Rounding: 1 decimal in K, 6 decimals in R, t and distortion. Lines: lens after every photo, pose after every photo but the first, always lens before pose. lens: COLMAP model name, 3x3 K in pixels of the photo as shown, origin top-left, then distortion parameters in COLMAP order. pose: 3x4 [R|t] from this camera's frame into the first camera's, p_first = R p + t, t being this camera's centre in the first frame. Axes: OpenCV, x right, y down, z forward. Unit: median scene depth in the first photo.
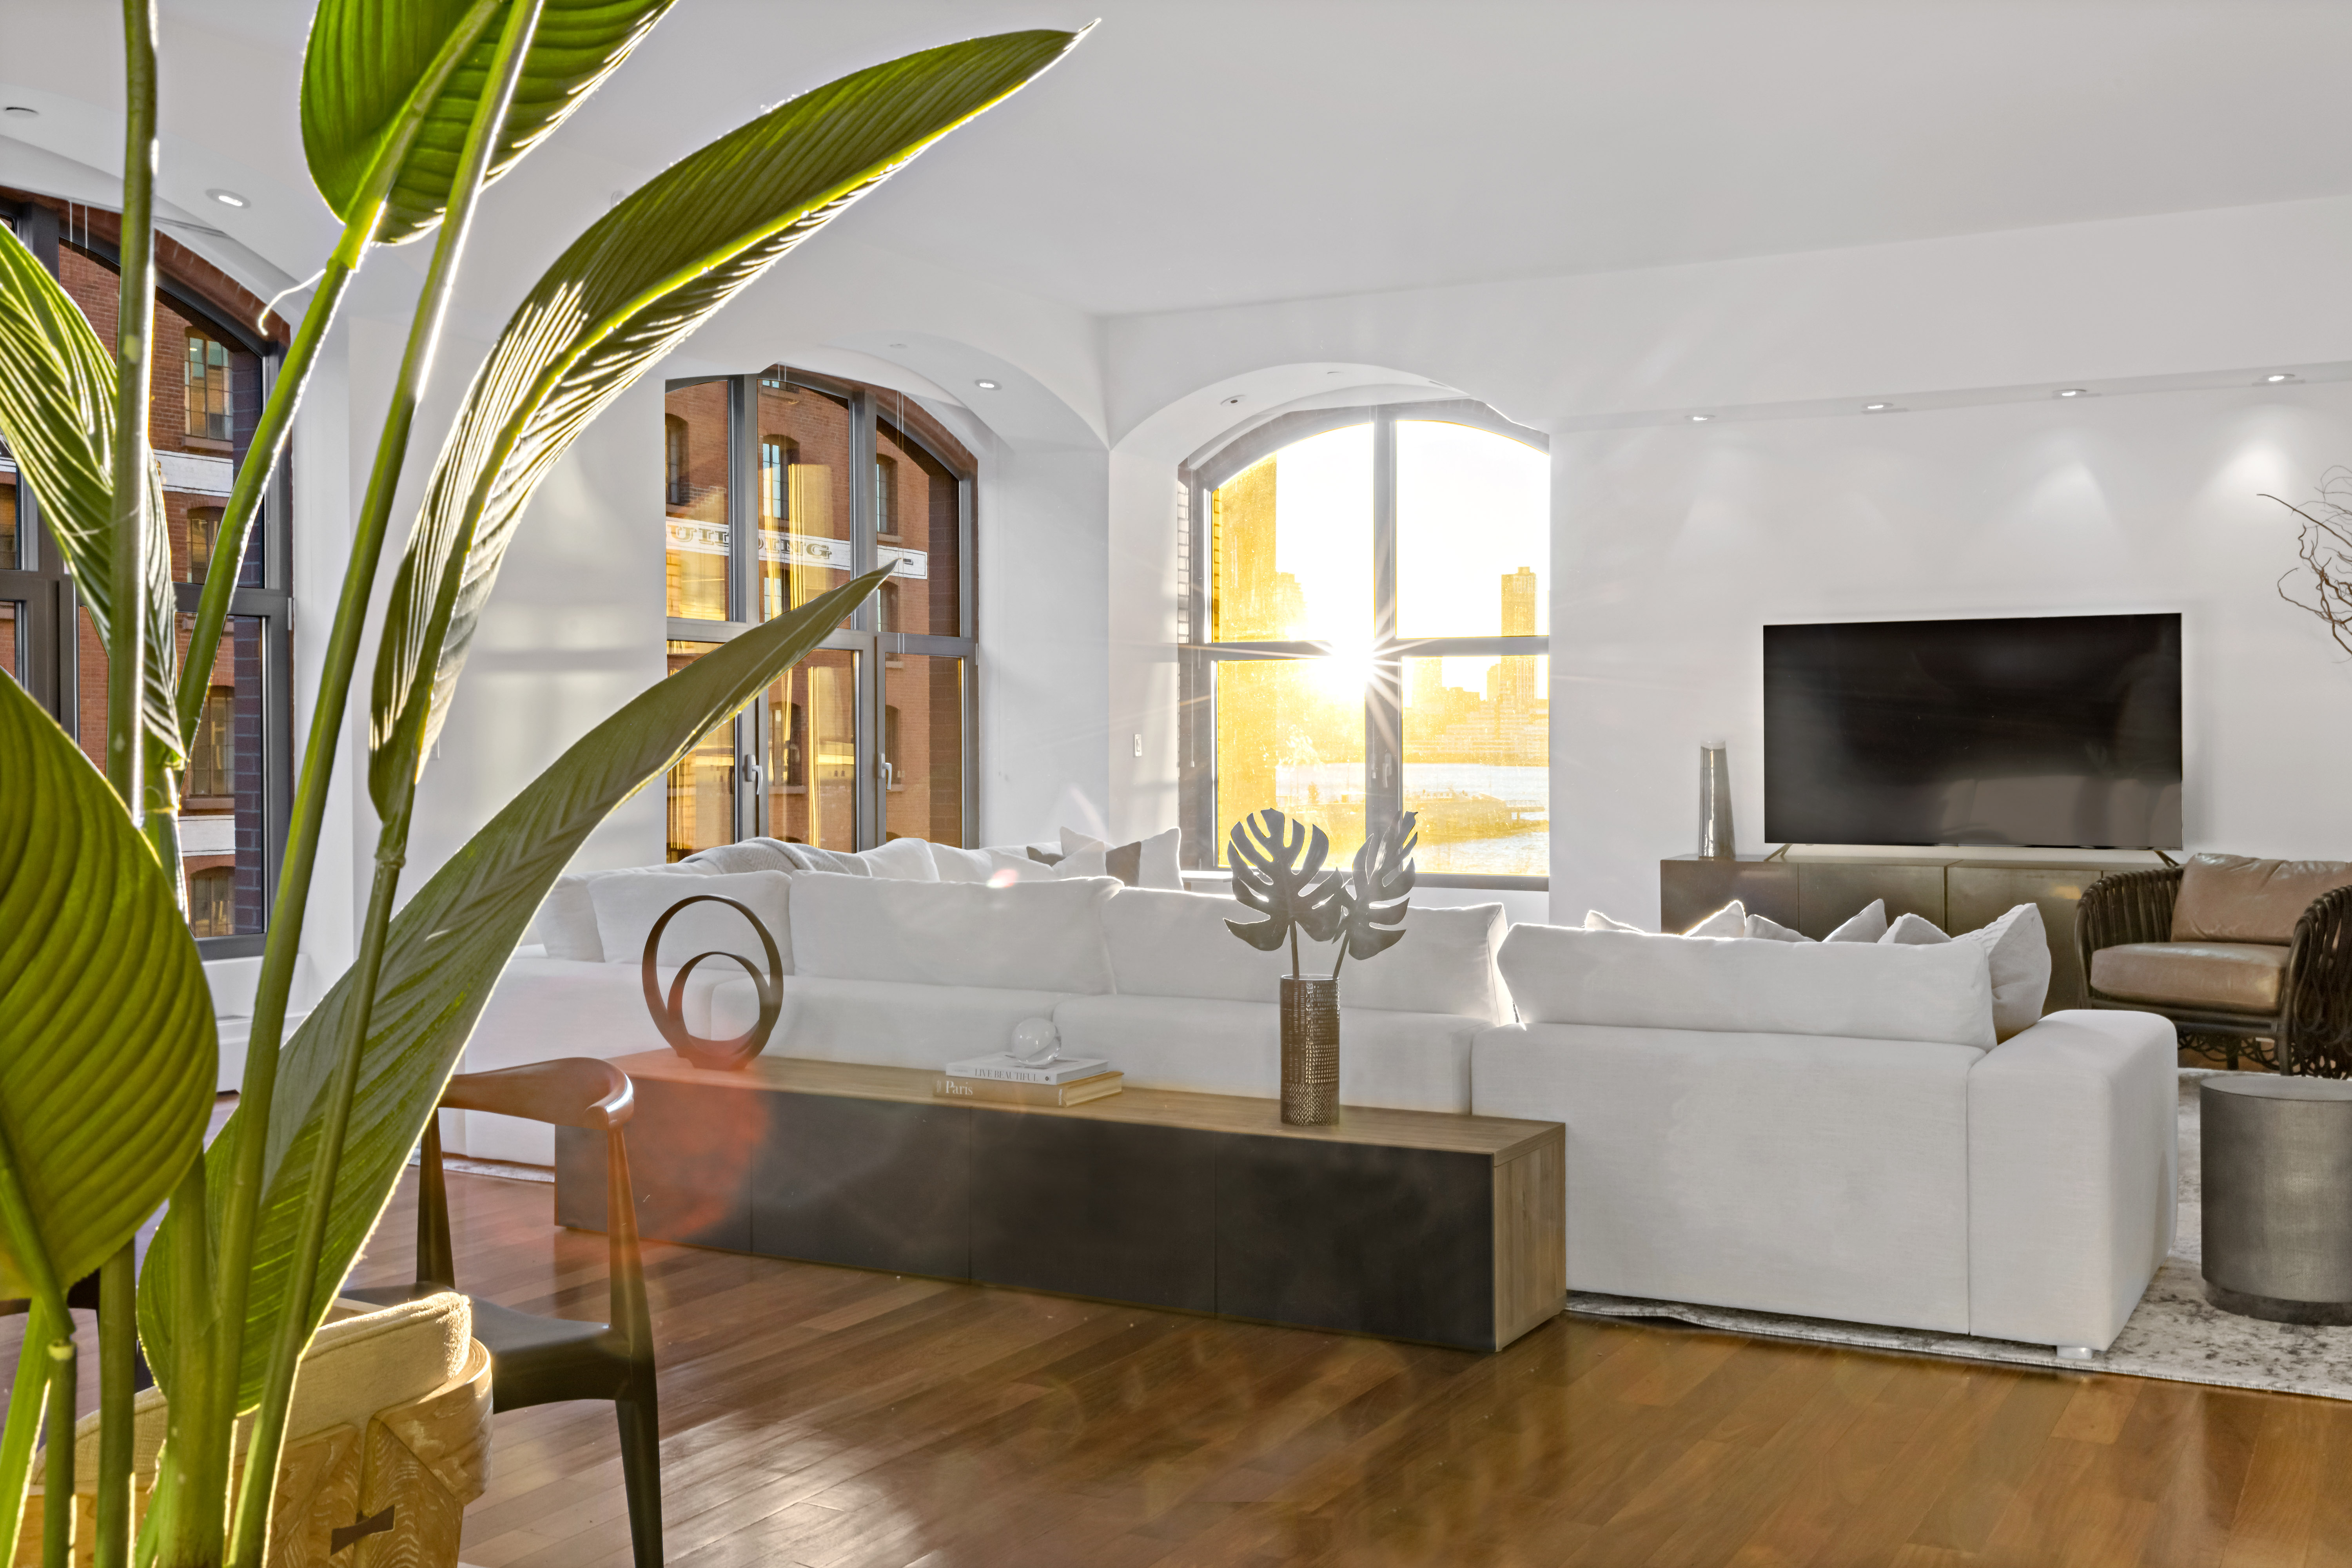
lens RADIAL K [[2358.7, 0, 1176.0], [0, 2358.7, 784.0], [0, 0, 1]] dist [0.002003, -0.002043]
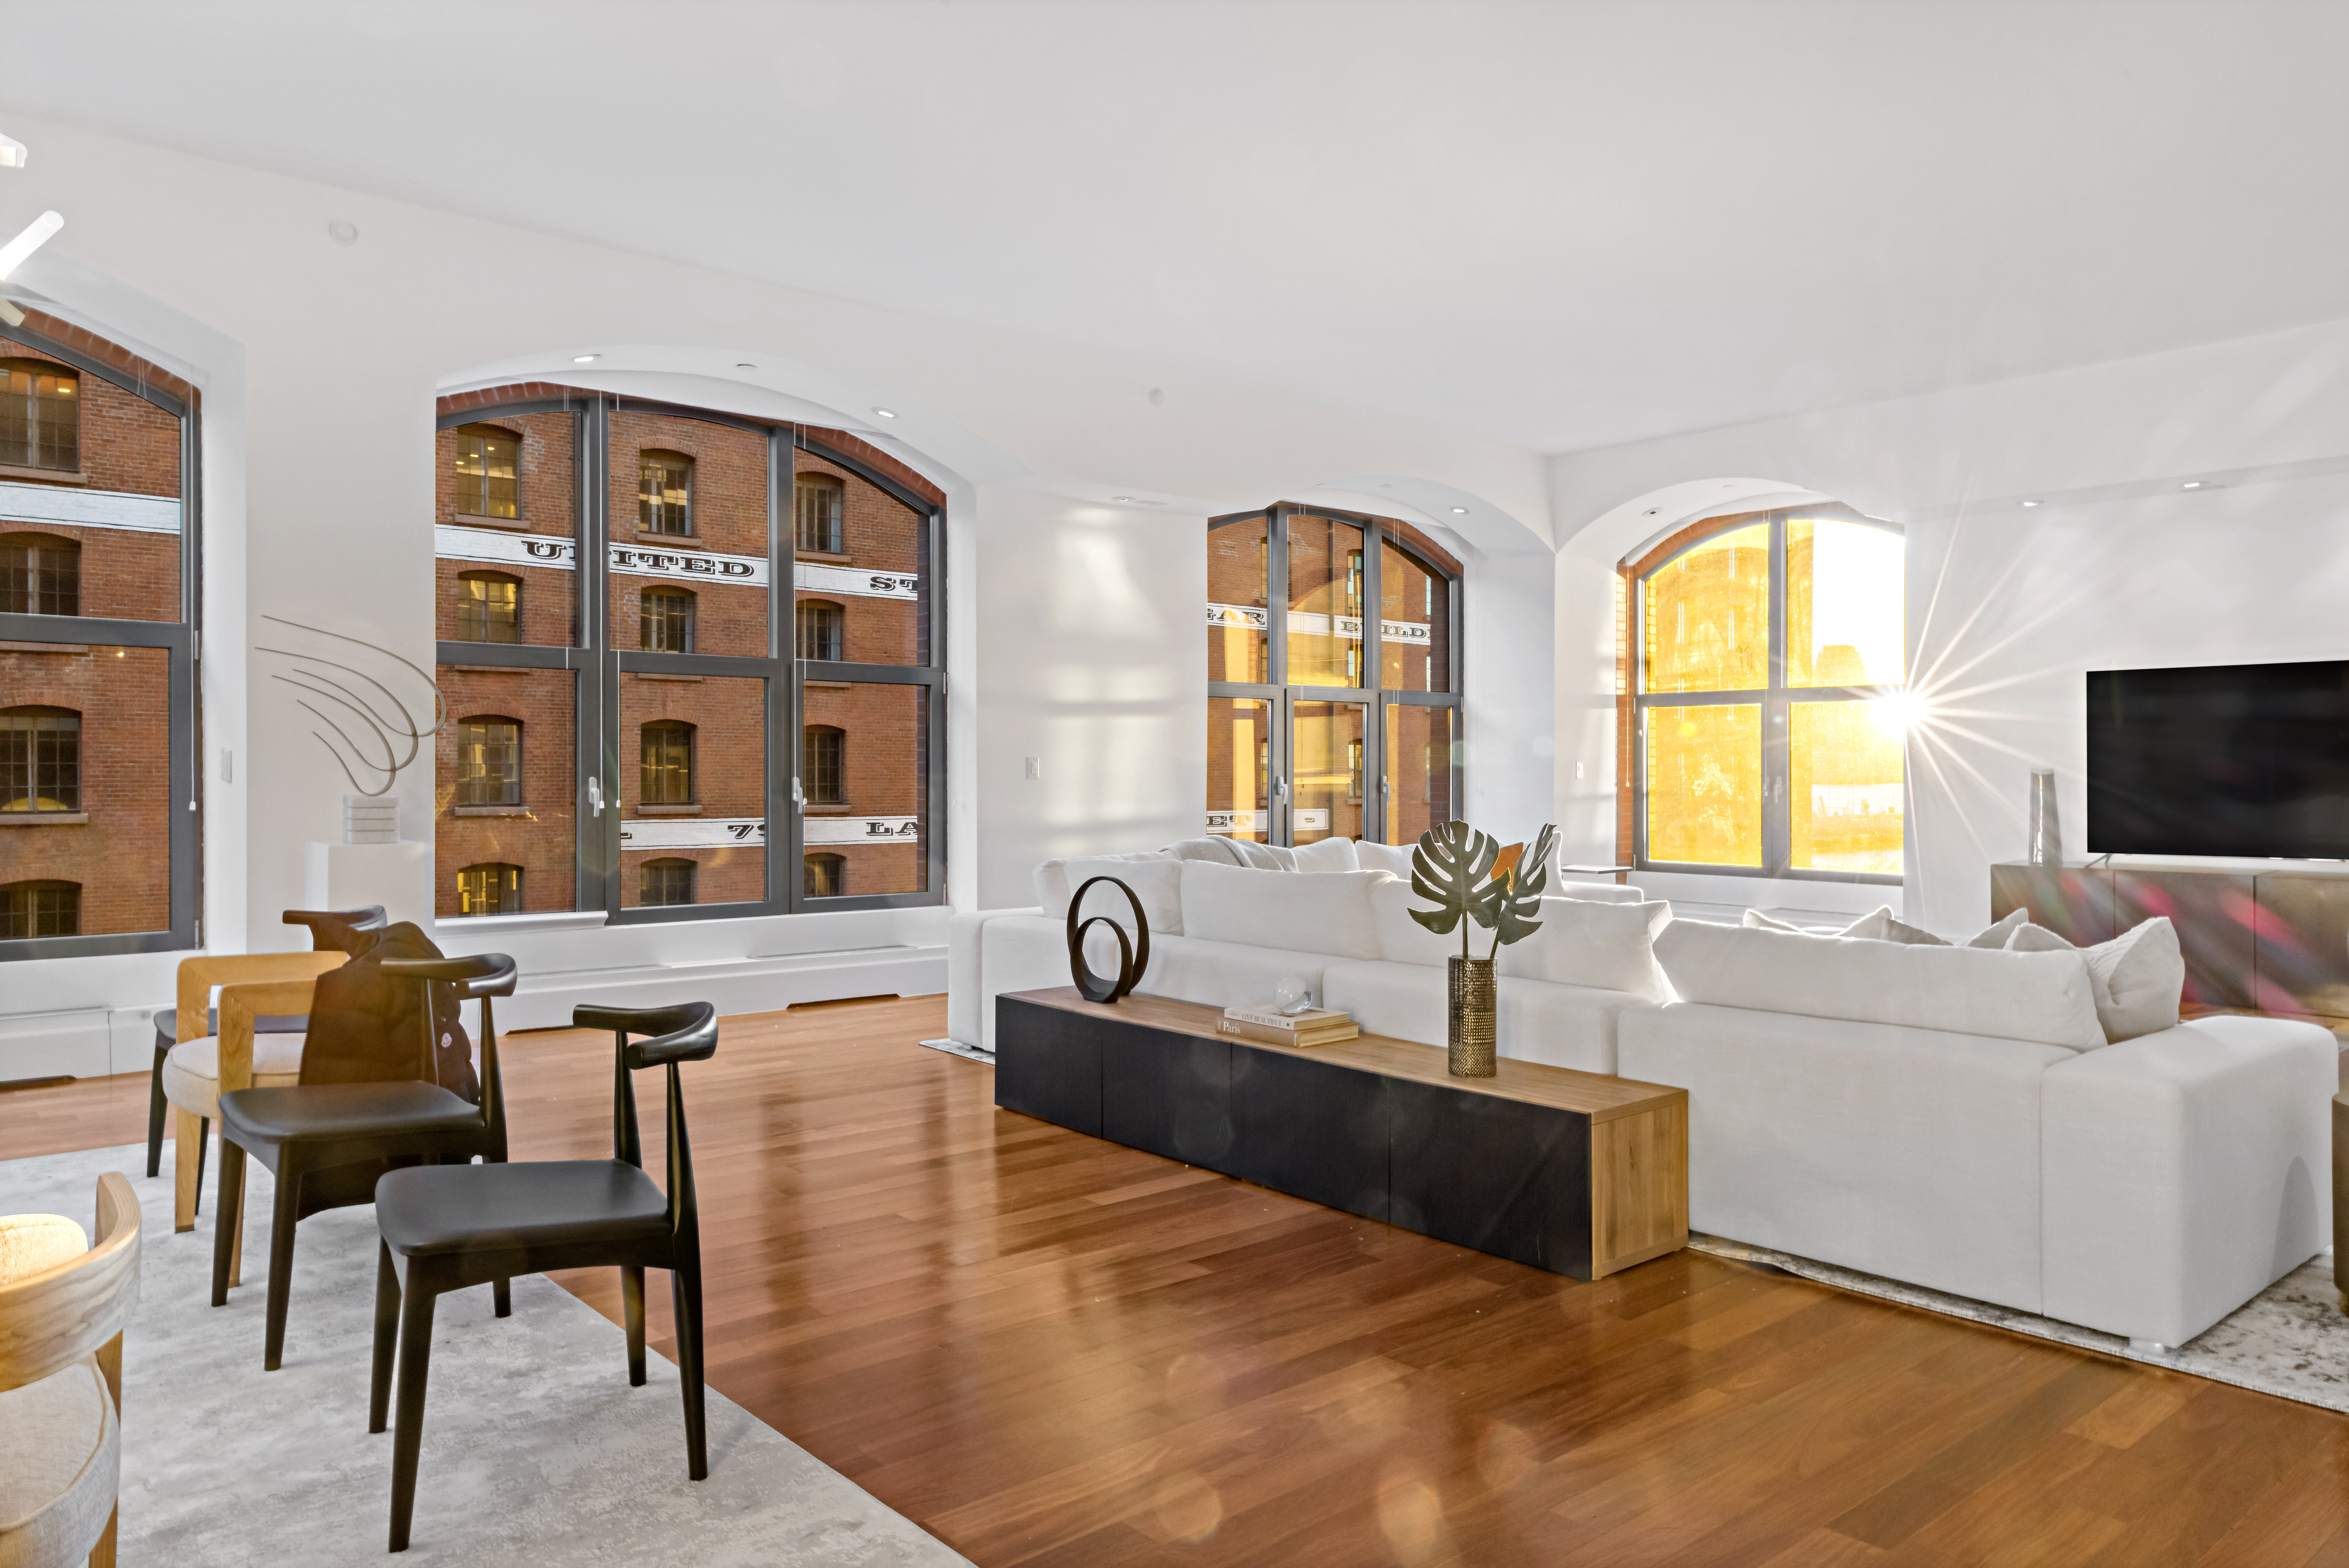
lens RADIAL K [[1570.1, 0, 1174.5], [0, 1570.1, 784.0], [0, 0, 1]] dist [0.000043, -0.002963]
pose [[0.933442, 0.005289, -0.358690, 0.192677], [-0.007917, 0.999952, -0.005856, -0.002989], [0.358641, 0.008306, 0.933438, 0.158325]]
